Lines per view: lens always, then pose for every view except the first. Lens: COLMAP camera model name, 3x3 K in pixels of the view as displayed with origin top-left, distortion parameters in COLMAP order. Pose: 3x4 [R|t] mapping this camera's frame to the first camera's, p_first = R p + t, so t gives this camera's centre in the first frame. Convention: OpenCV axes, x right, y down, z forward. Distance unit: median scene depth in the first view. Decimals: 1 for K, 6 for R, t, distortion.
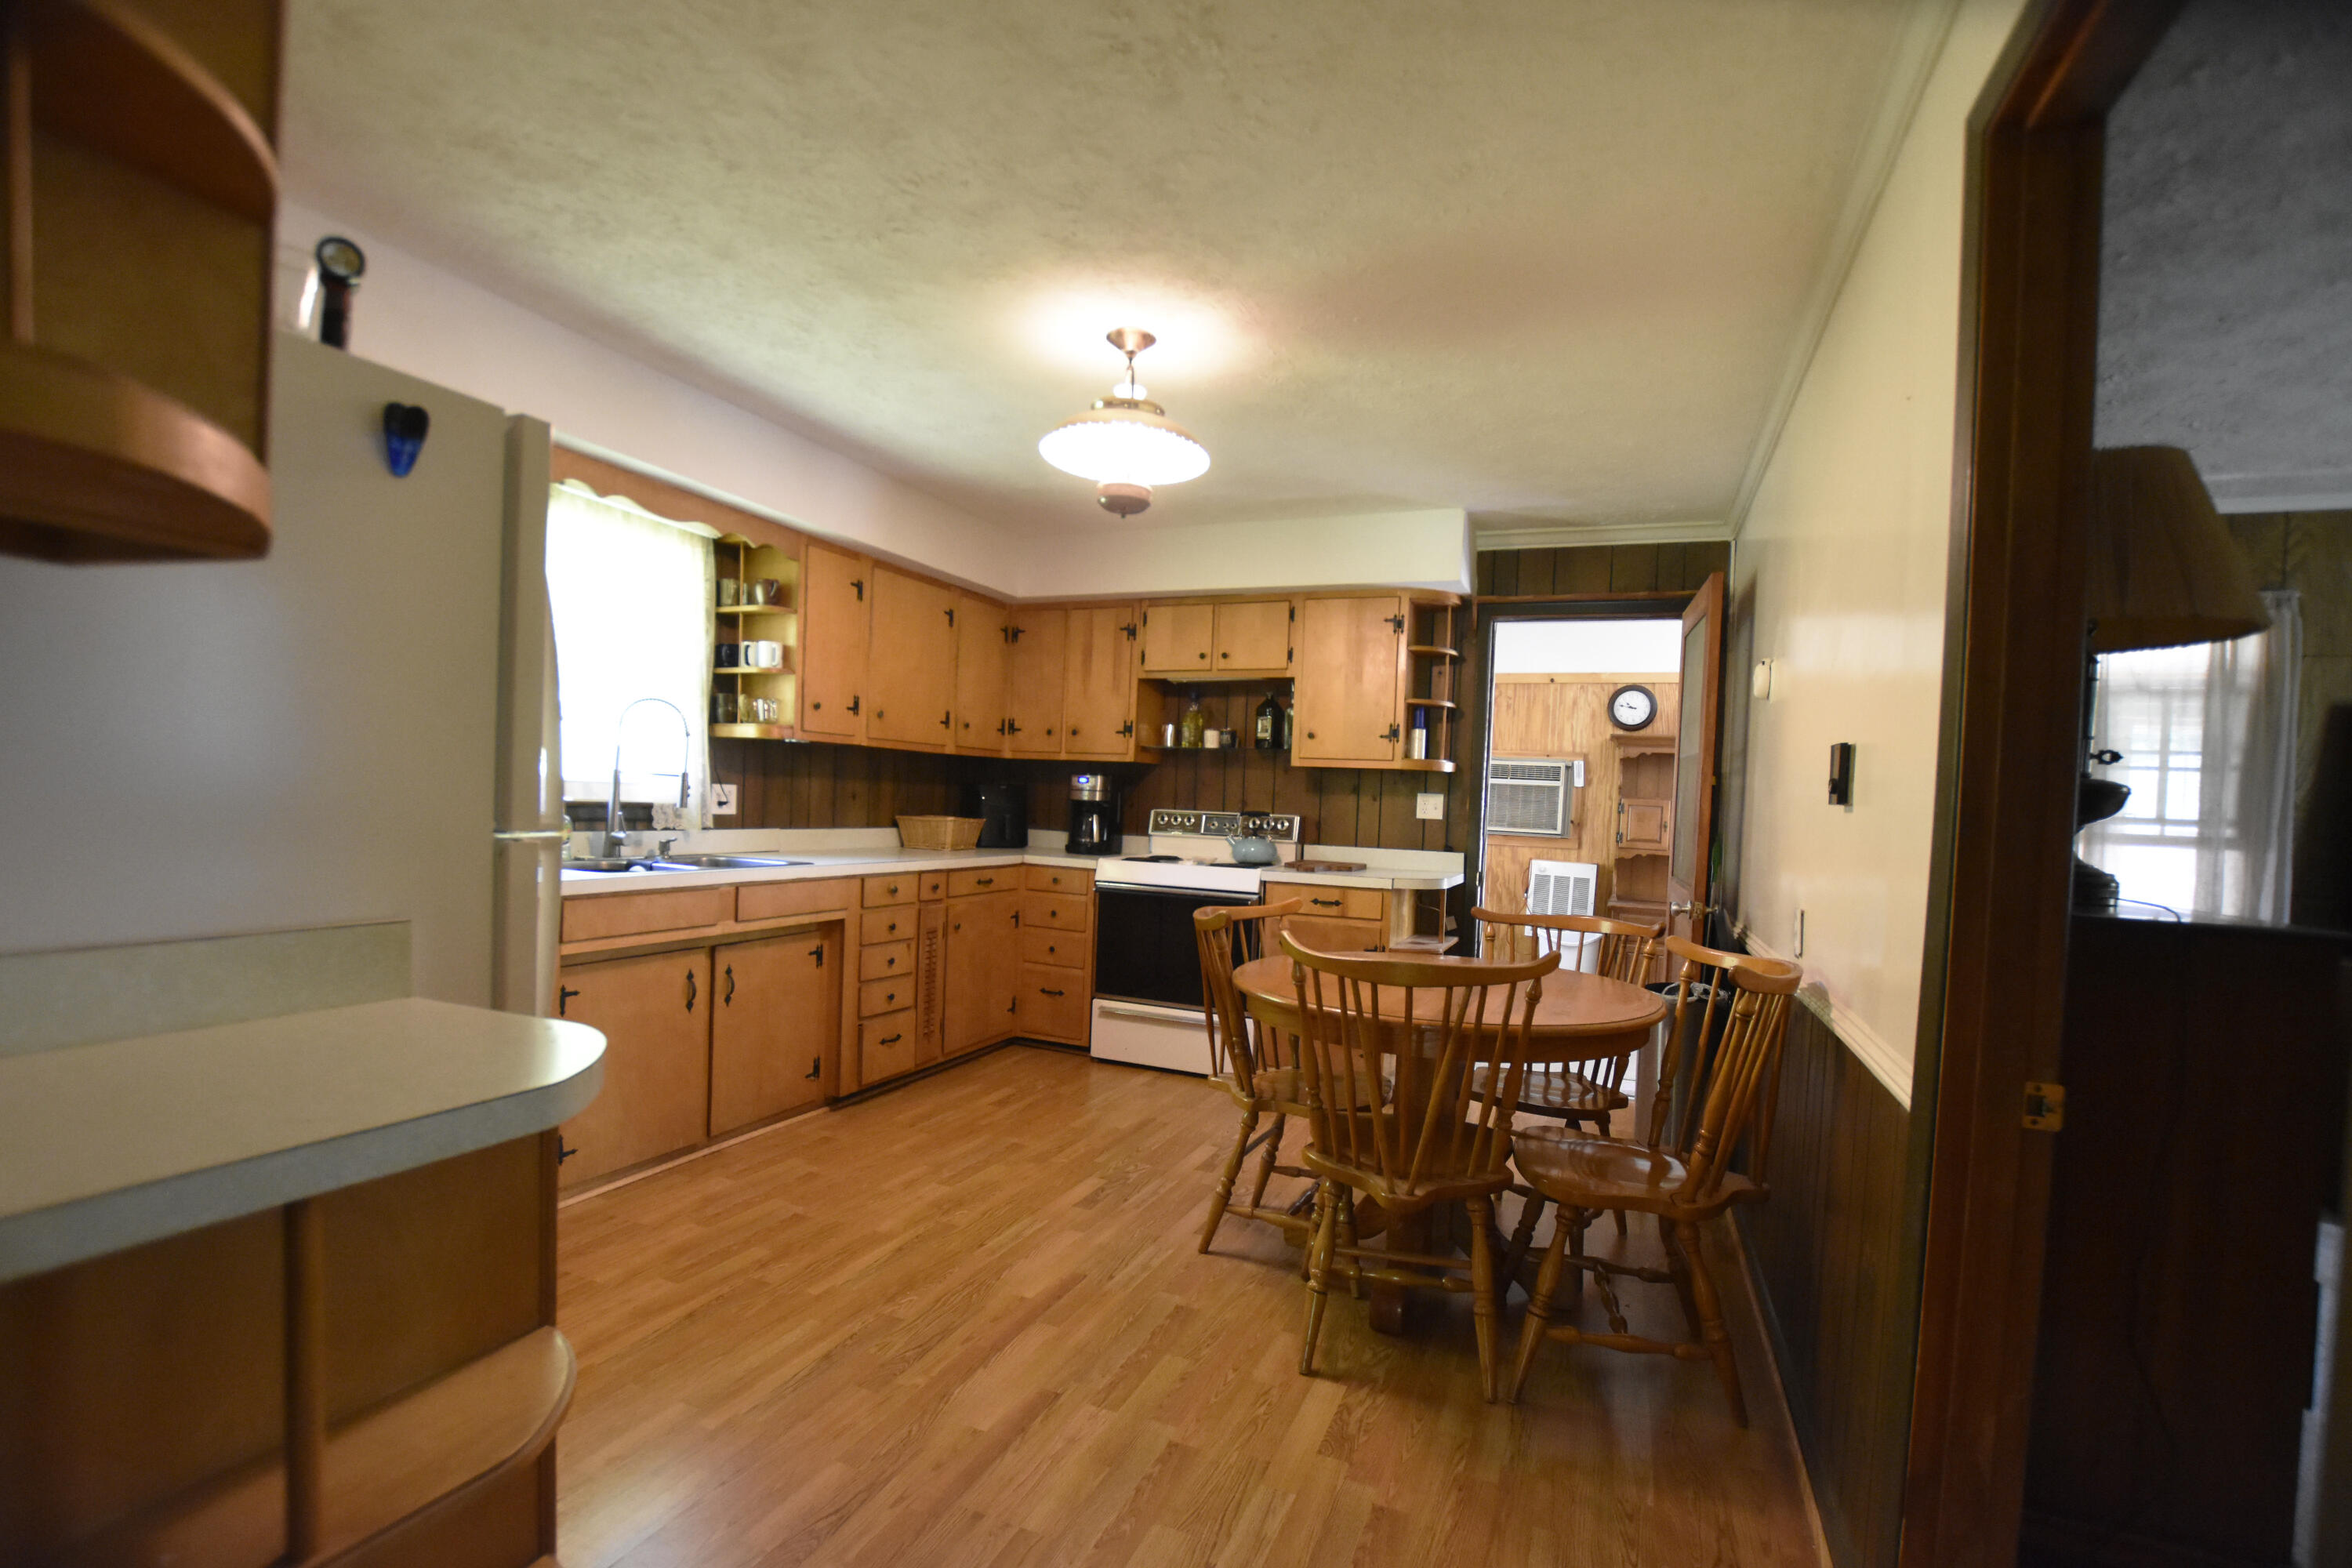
lens RADIAL K [[1039.2, 0, 1183.6], [0, 1039.2, 819.3], [0, 0, 1]] dist [-0.042433, 0.007886]
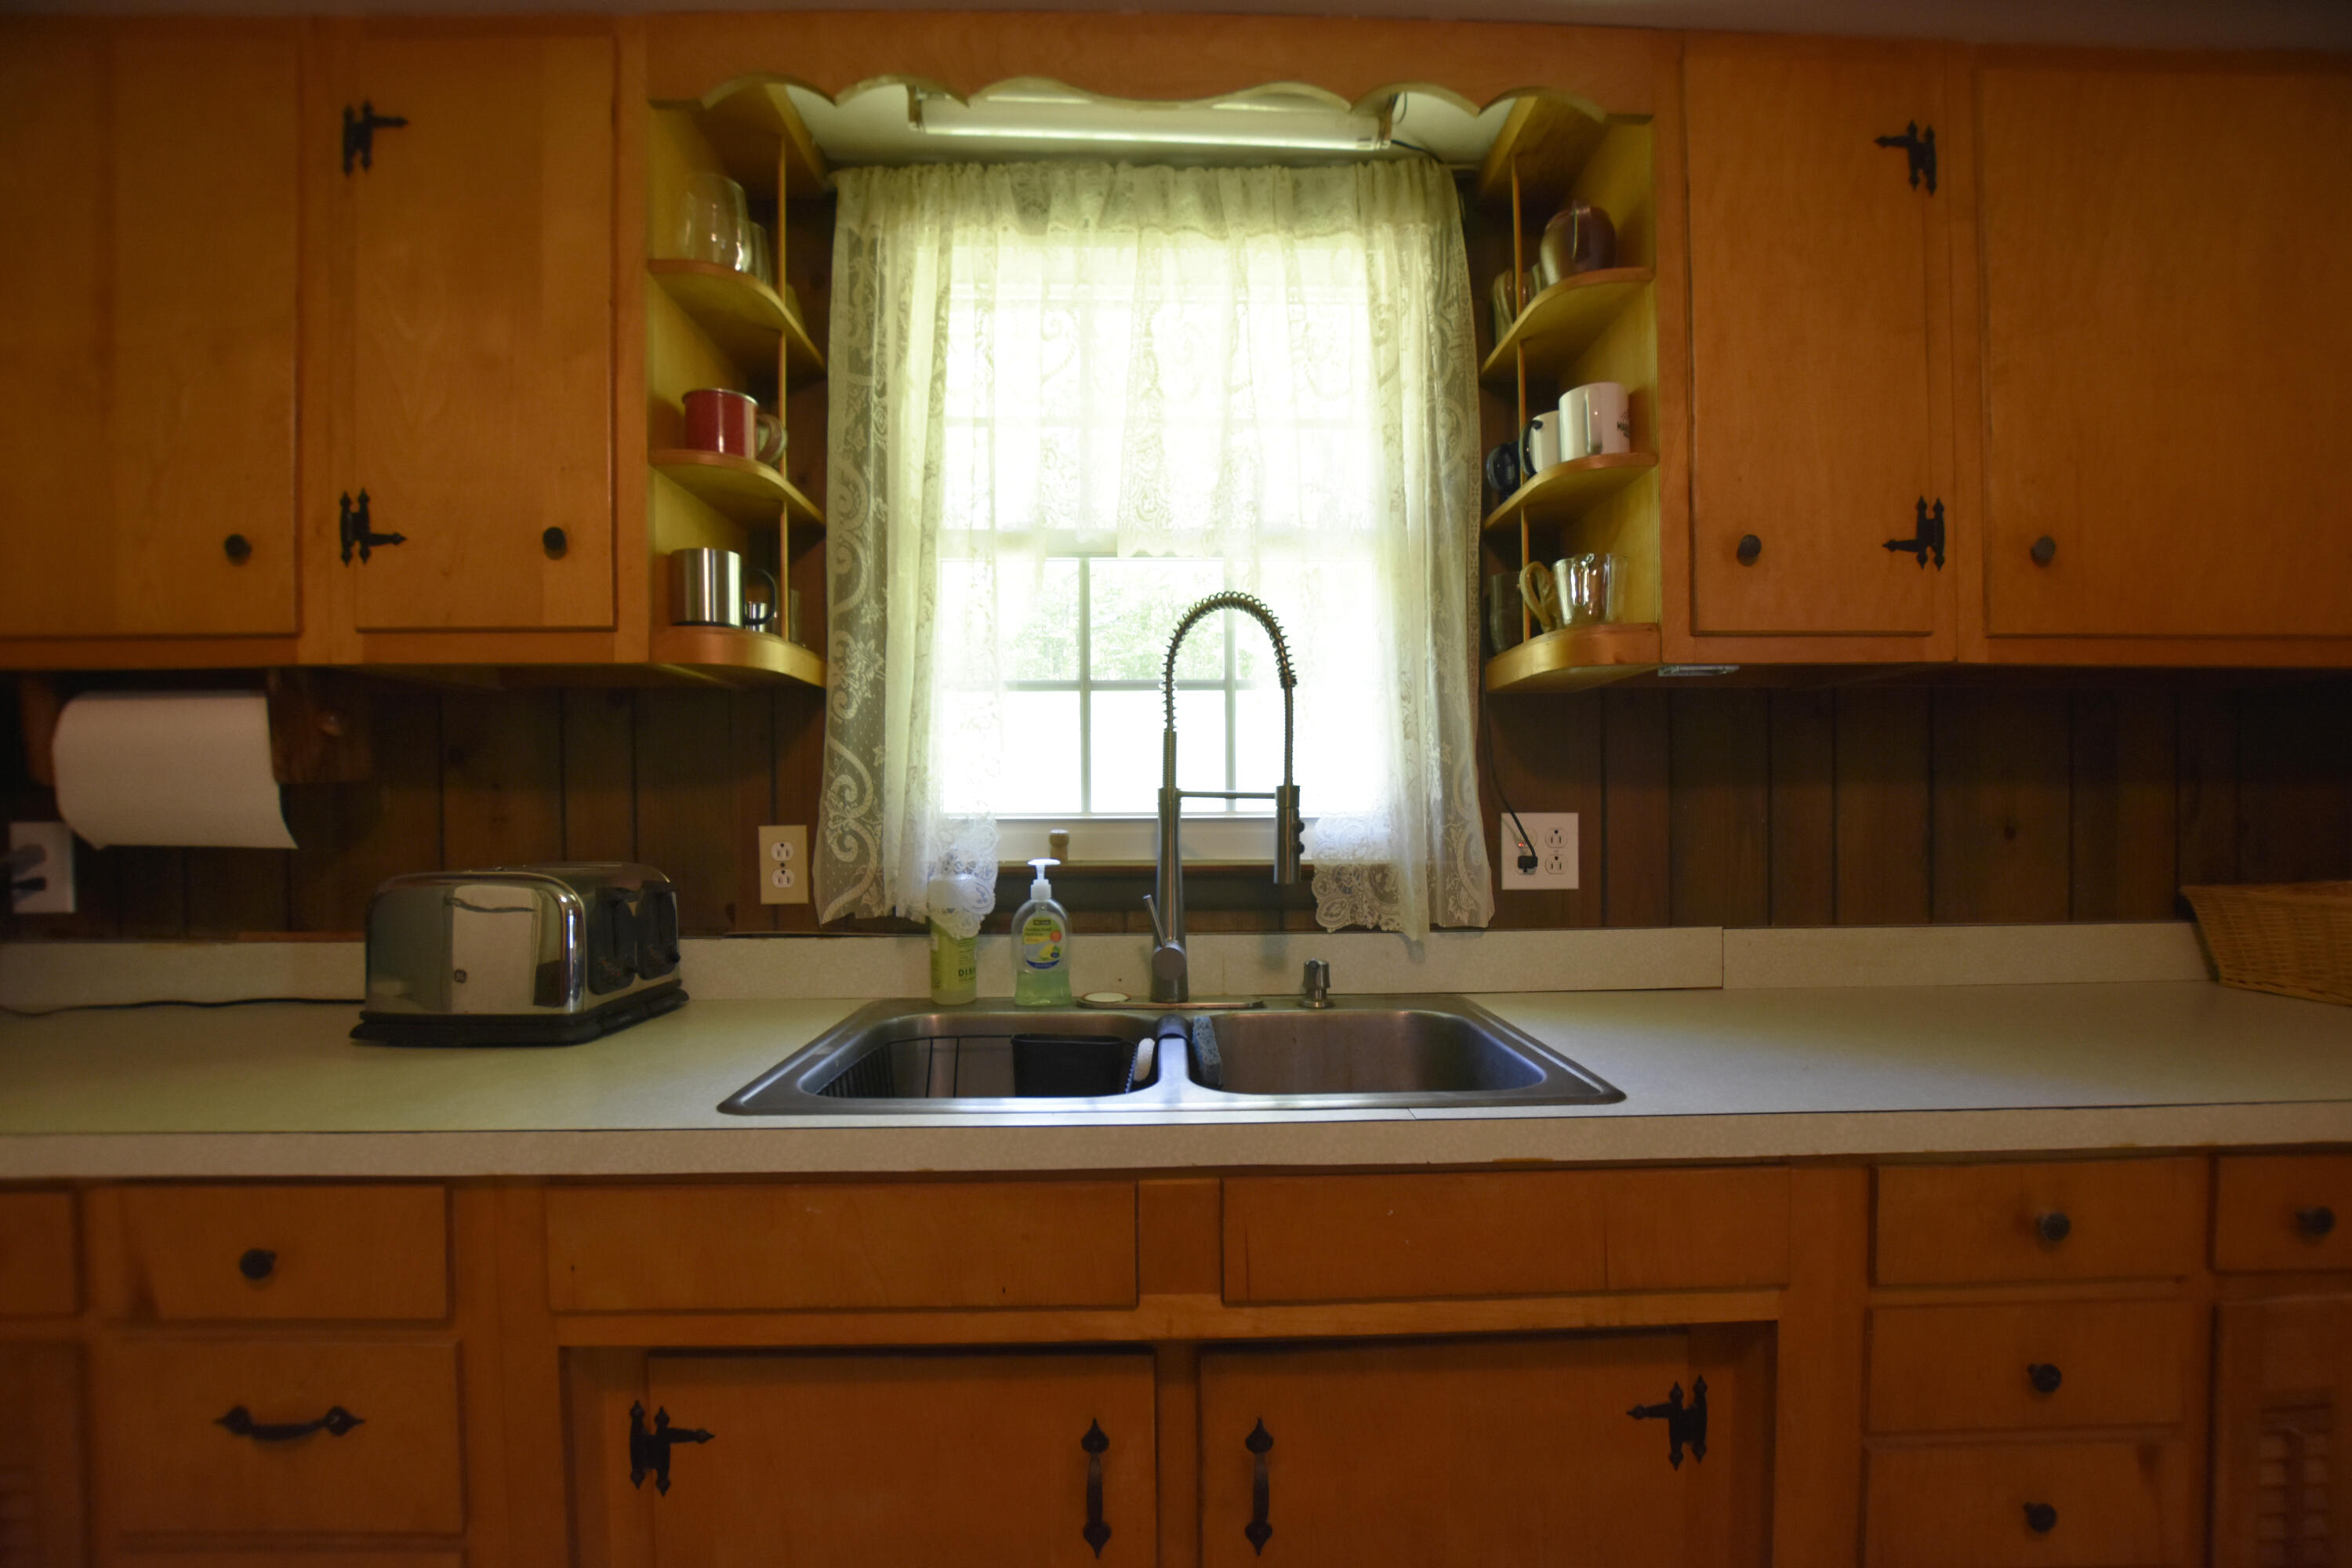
lens RADIAL K [[1039.2, 0, 1183.6], [0, 1039.2, 819.3], [0, 0, 1]] dist [-0.042433, 0.007886]
pose [[0.409321, -0.031655, -0.911841, -0.137502], [0.005468, 0.999465, -0.032242, -0.018127], [0.912374, 0.008211, 0.409275, 0.676603]]
